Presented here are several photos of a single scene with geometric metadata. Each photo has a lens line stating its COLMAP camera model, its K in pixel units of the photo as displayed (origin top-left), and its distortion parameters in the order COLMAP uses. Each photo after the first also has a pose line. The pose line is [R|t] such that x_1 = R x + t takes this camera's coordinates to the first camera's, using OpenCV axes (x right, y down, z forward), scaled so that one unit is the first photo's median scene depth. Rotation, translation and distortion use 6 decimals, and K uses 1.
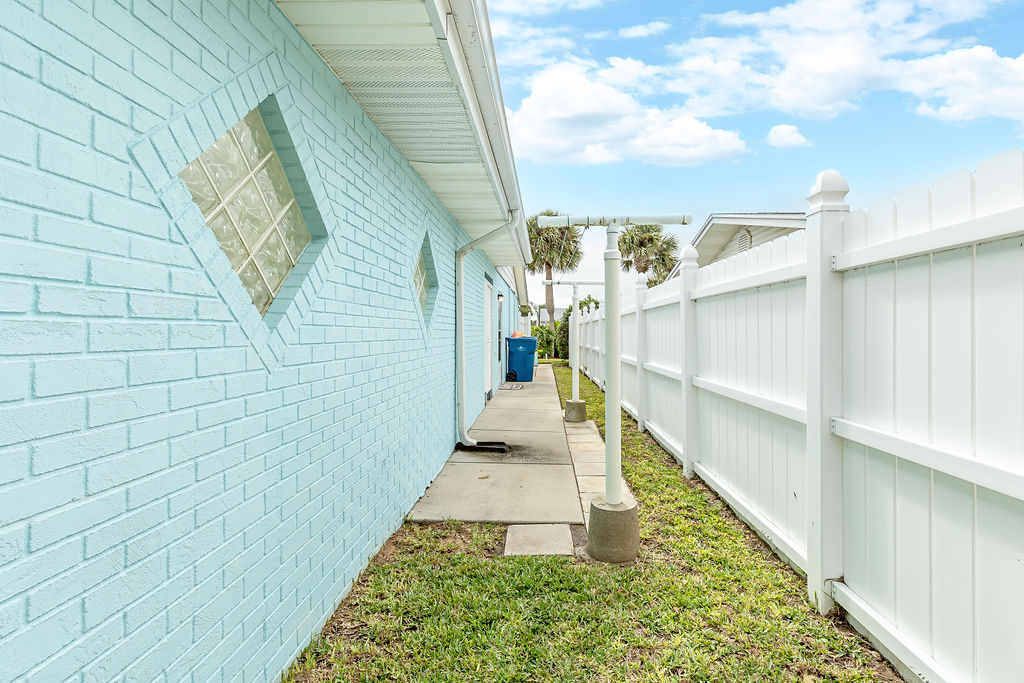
lens RADIAL K [[472.3, 0, 515.6], [0, 472.3, 333.0], [0, 0, 1]] dist [-0.003508, -0.000397]
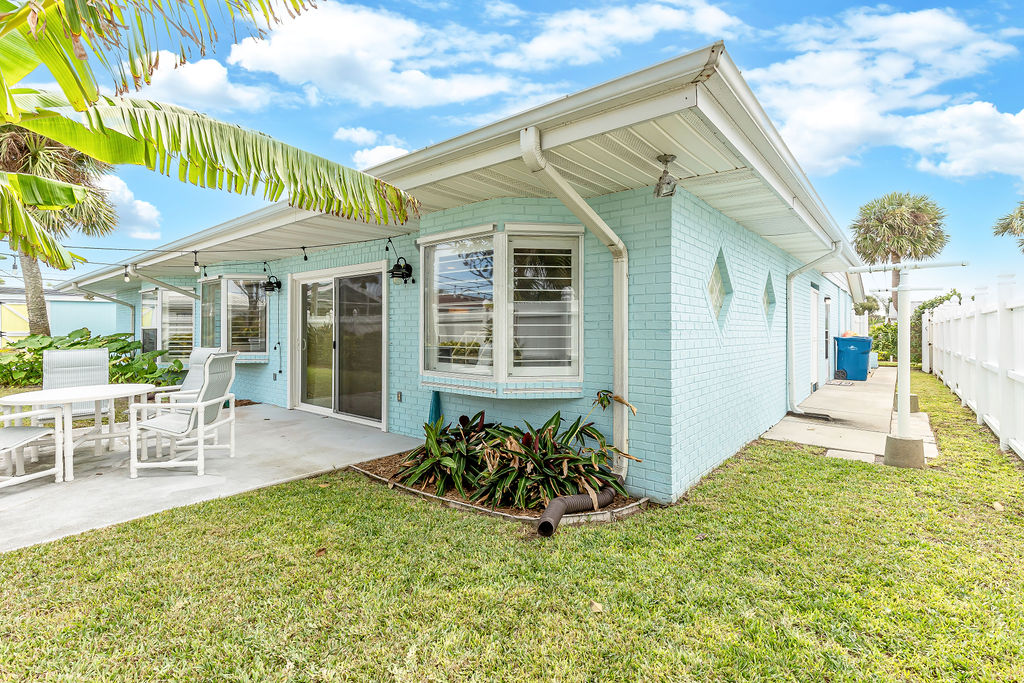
lens RADIAL K [[472.3, 0, 511.6], [0, 472.3, 326.6], [0, 0, 1]] dist [-0.003508, -0.000397]
pose [[0.809344, 0.000014, -0.587335, 0.018011], [-0.005229, 0.999961, -0.007181, -0.002650], [0.587312, 0.008883, 0.809312, -0.327808]]
